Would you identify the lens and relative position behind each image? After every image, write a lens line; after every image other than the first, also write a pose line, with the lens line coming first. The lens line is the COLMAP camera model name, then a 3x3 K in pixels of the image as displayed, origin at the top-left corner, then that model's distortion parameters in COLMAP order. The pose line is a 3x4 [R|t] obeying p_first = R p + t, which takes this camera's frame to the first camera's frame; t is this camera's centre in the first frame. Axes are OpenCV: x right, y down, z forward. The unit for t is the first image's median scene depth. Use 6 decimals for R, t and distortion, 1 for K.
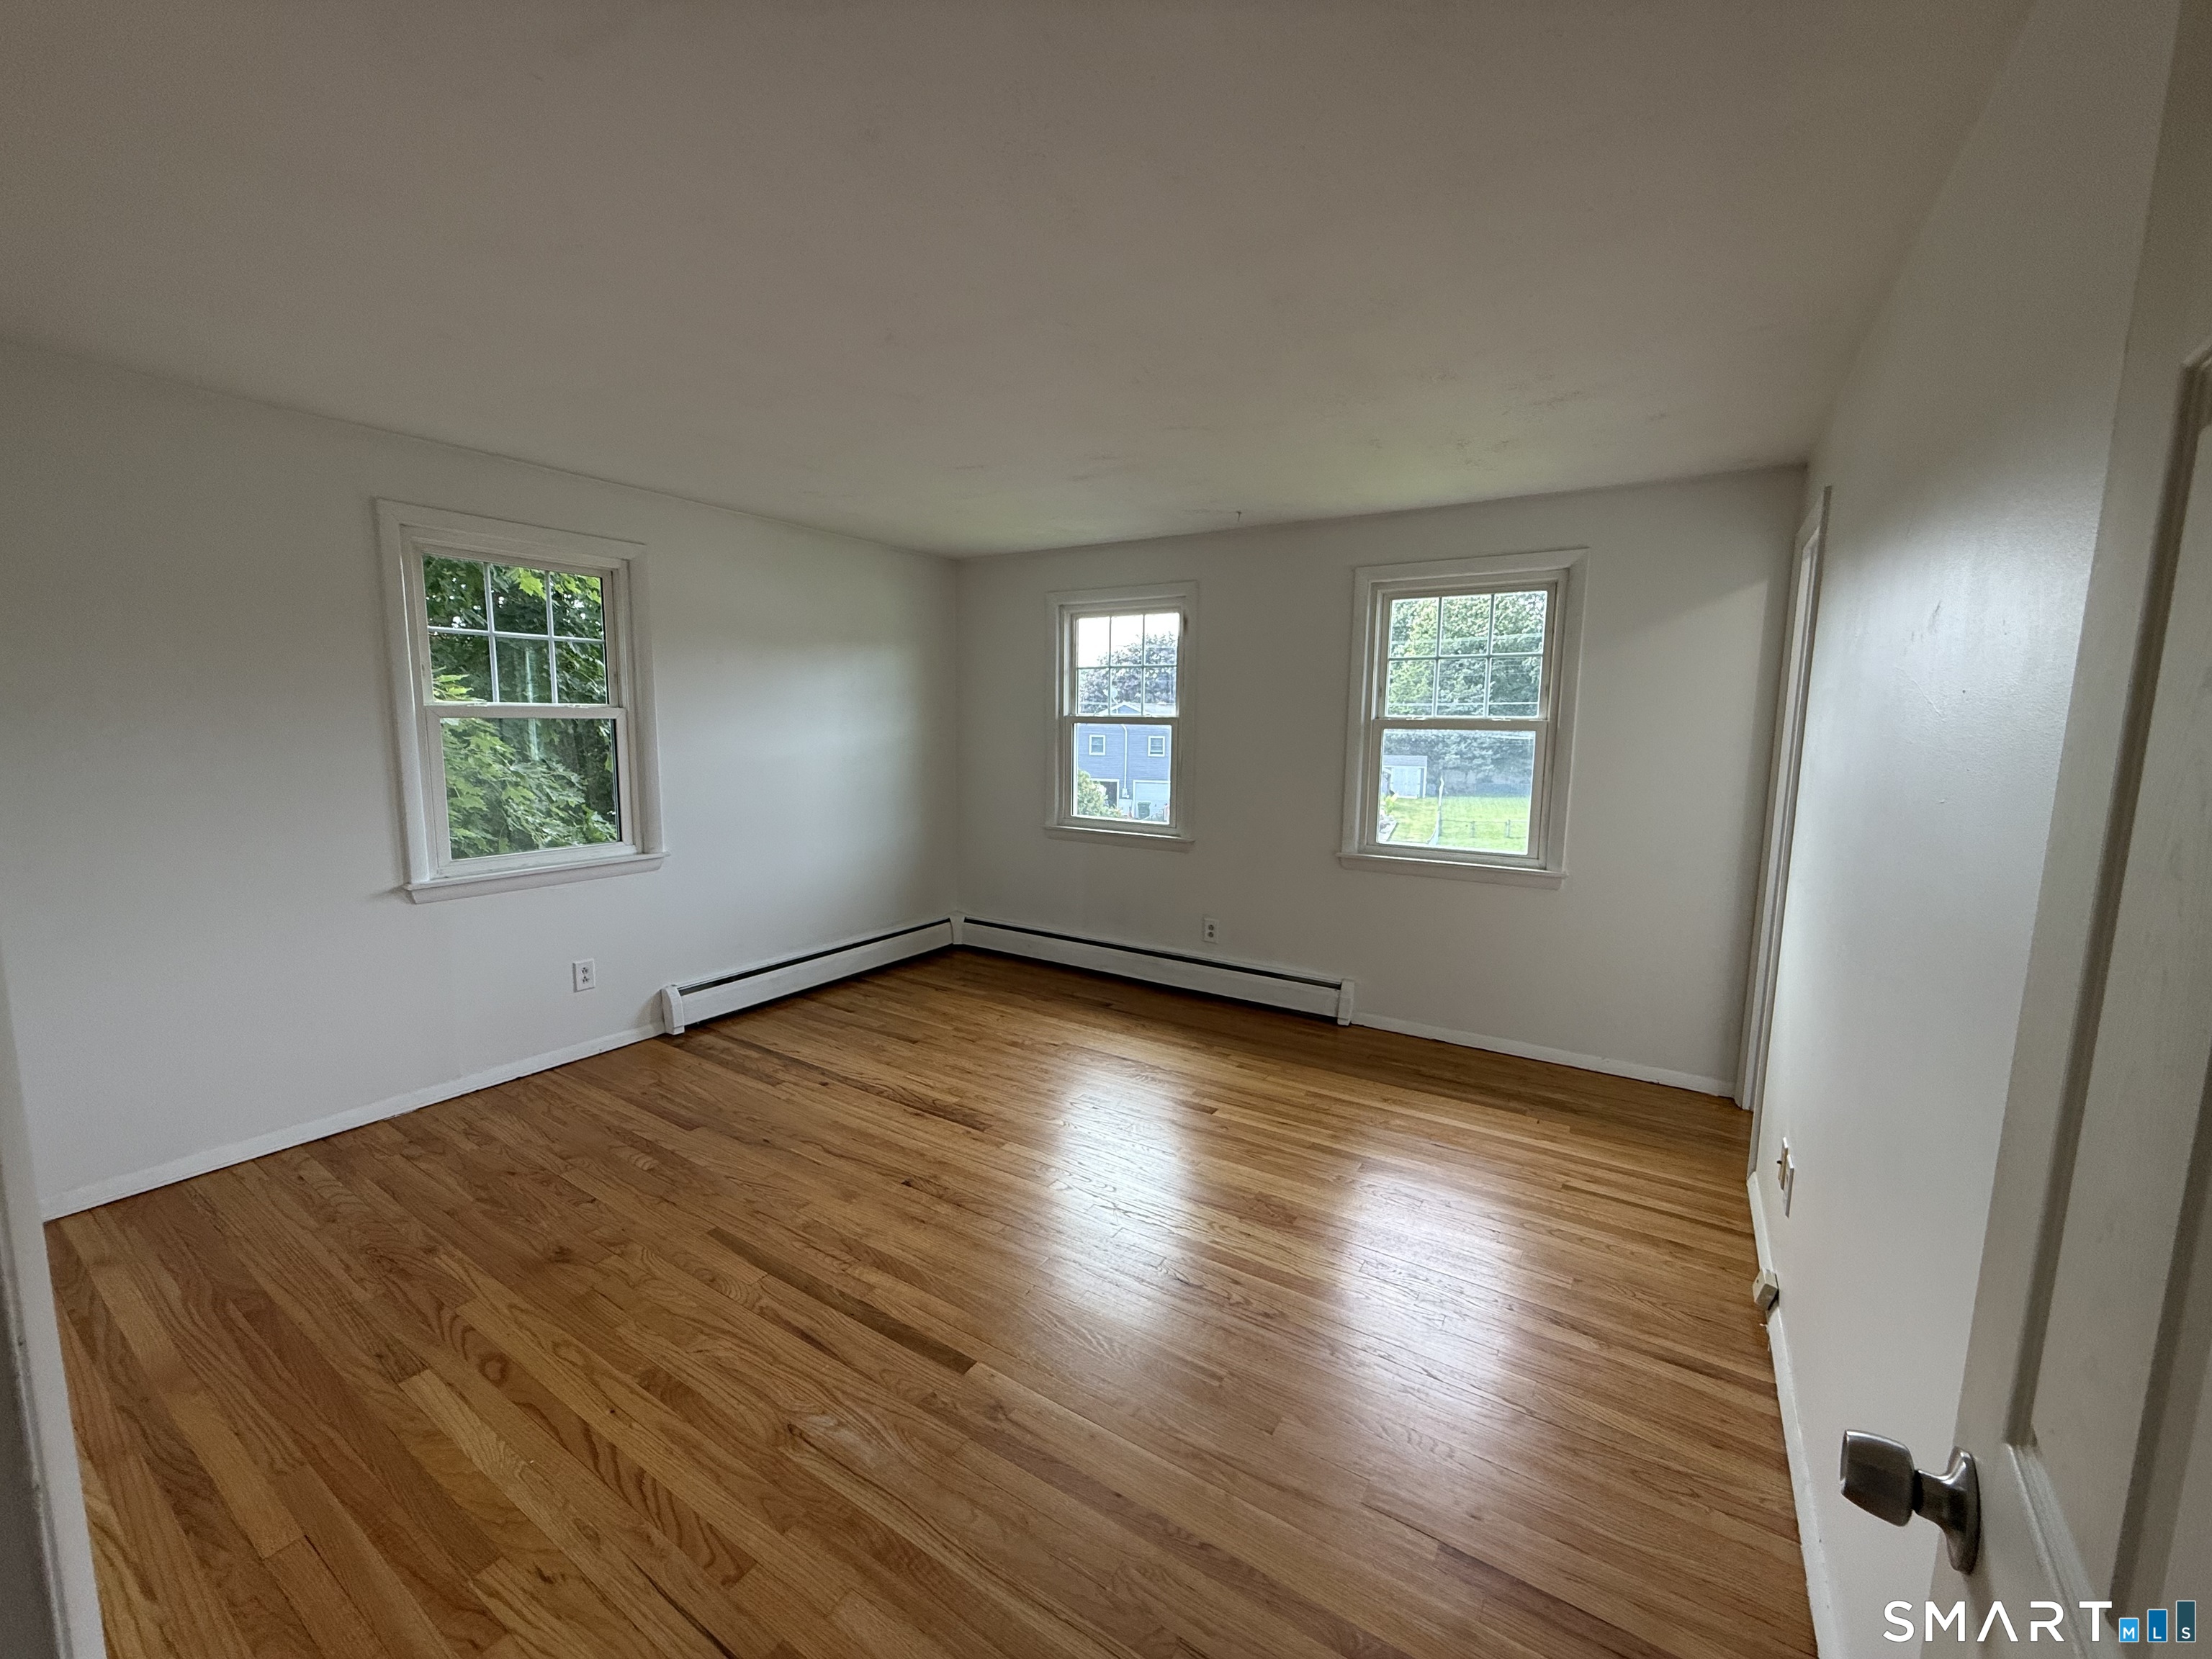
lens RADIAL K [[885.7, 0, 1100.9], [0, 885.7, 827.0], [0, 0, 1]] dist [0.003152, 0.000311]
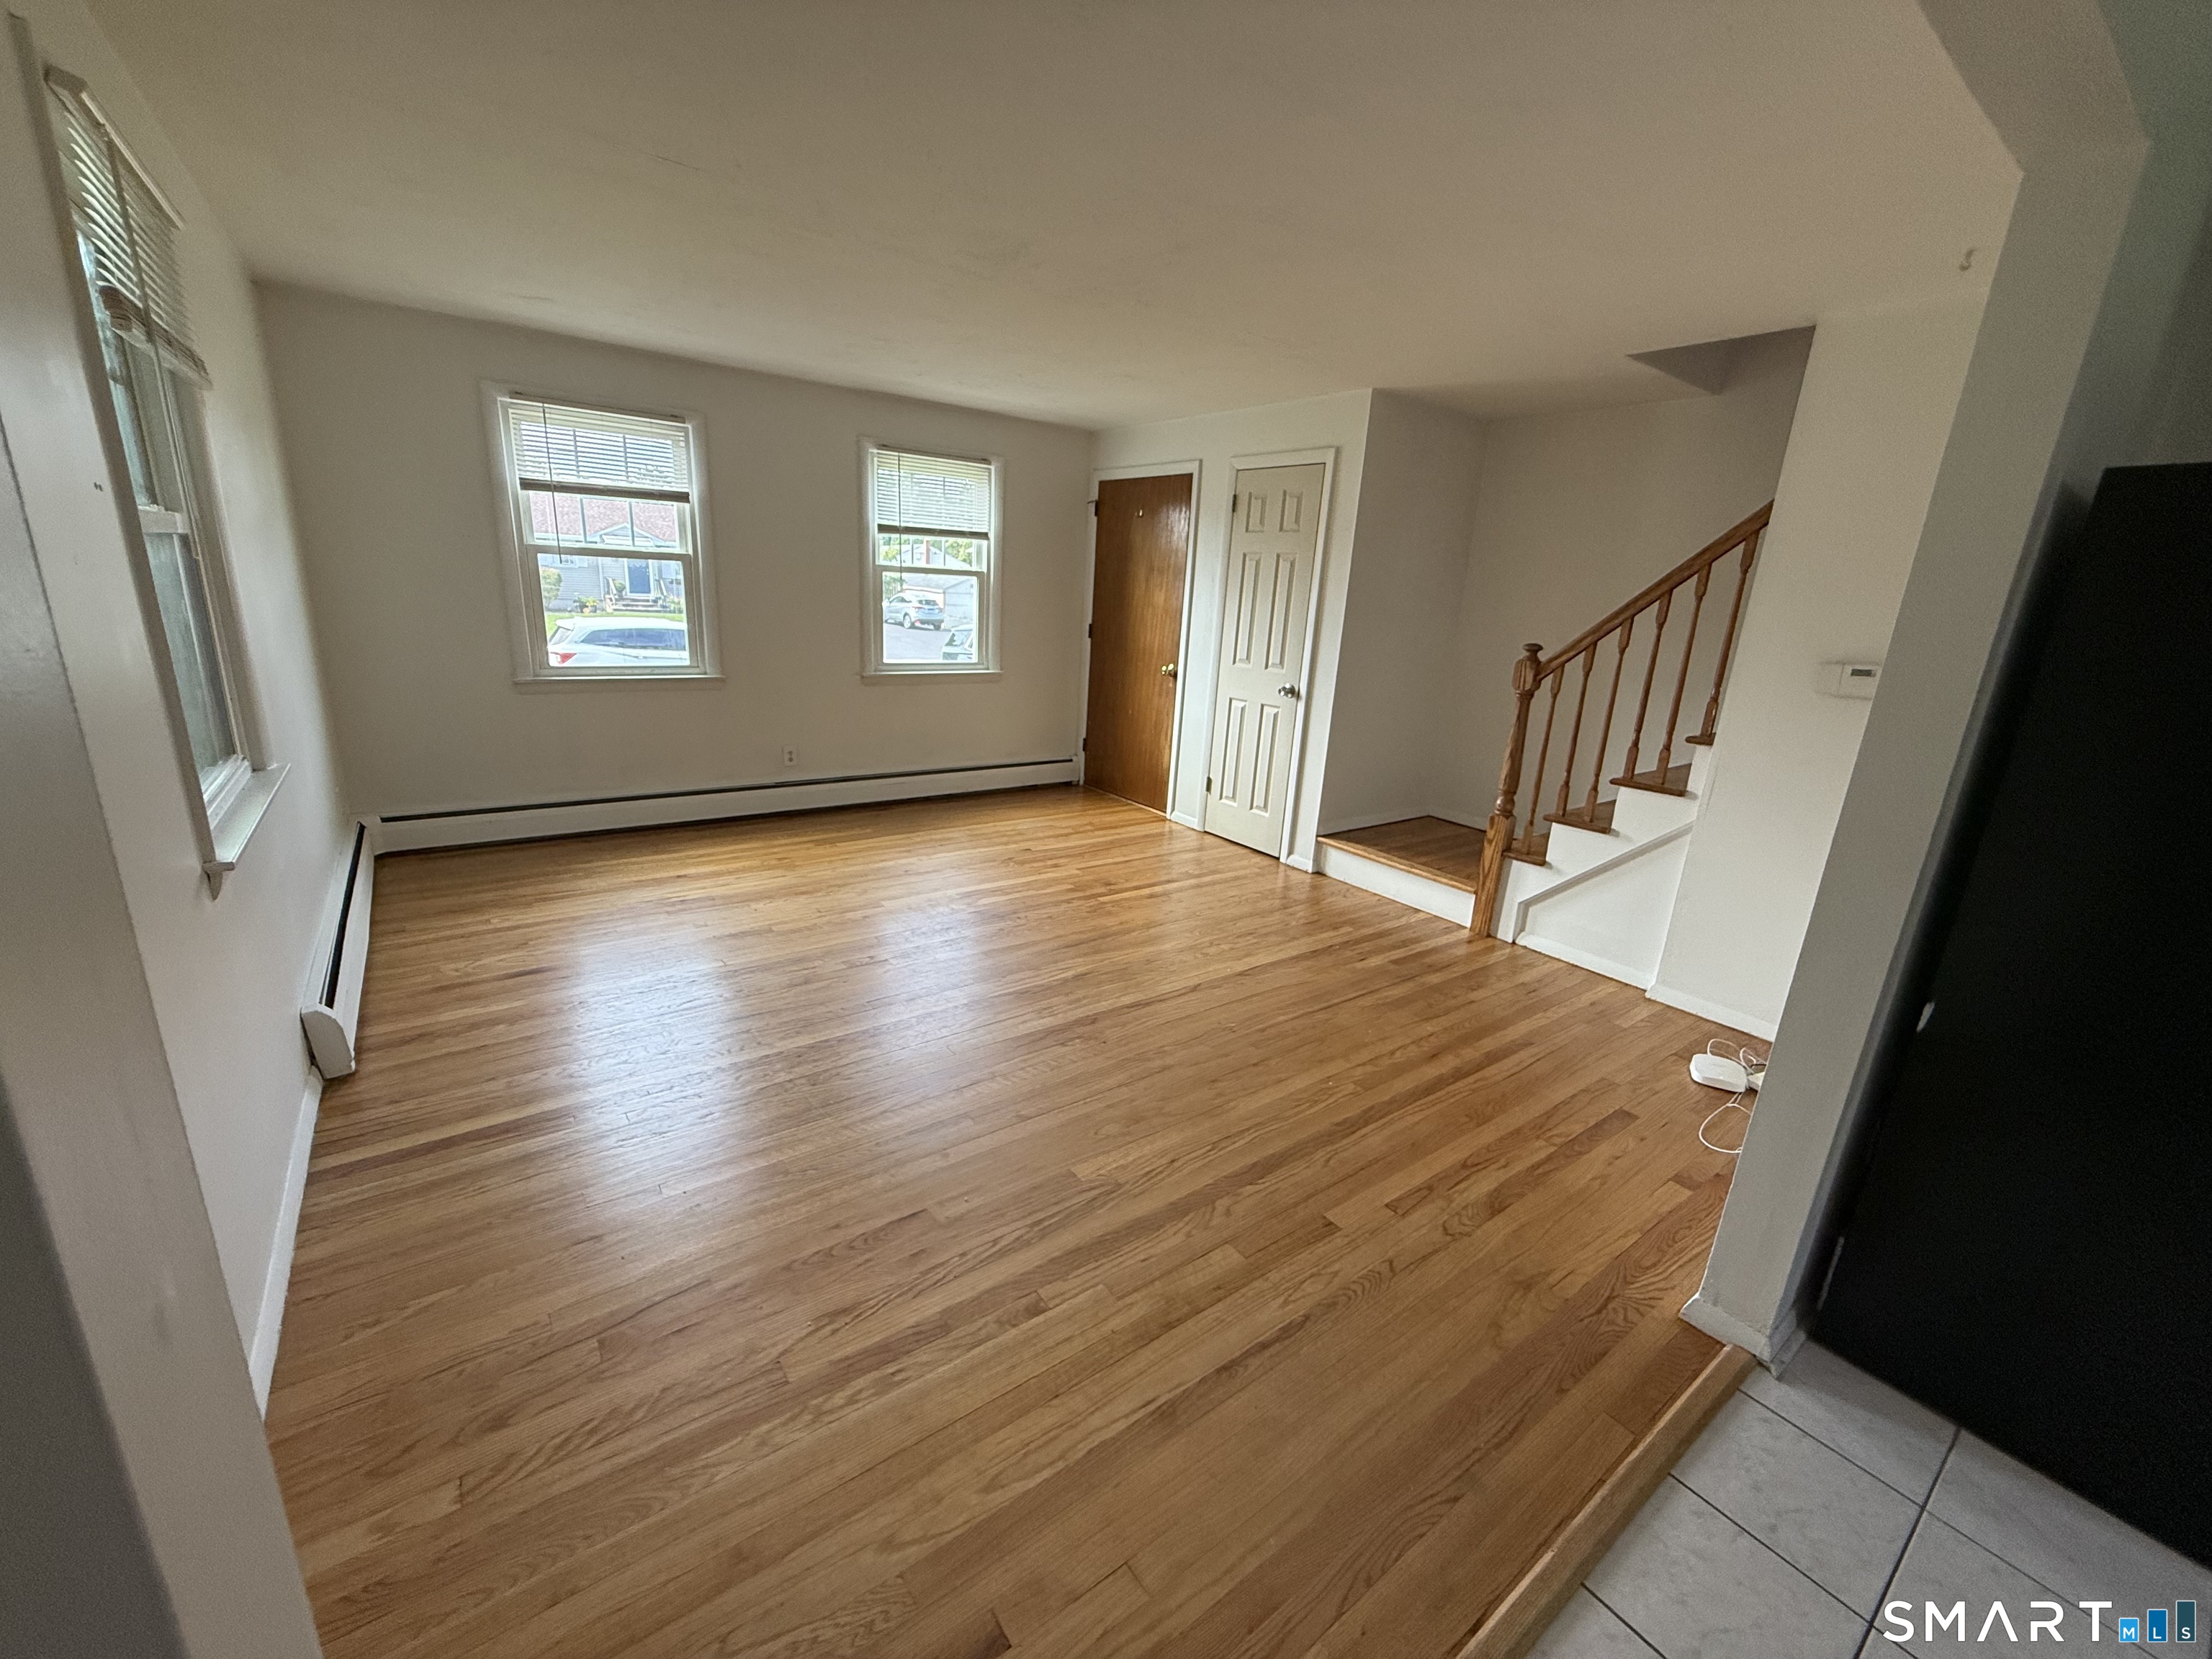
lens RADIAL K [[885.7, 0, 1100.7], [0, 885.7, 829.2], [0, 0, 1]] dist [0.003152, 0.000311]
pose [[0.362222, -0.247122, 0.898736, -1.031865], [0.063769, 0.968525, 0.240610, -0.049494], [-0.929908, -0.029843, 0.366579, 0.273380]]
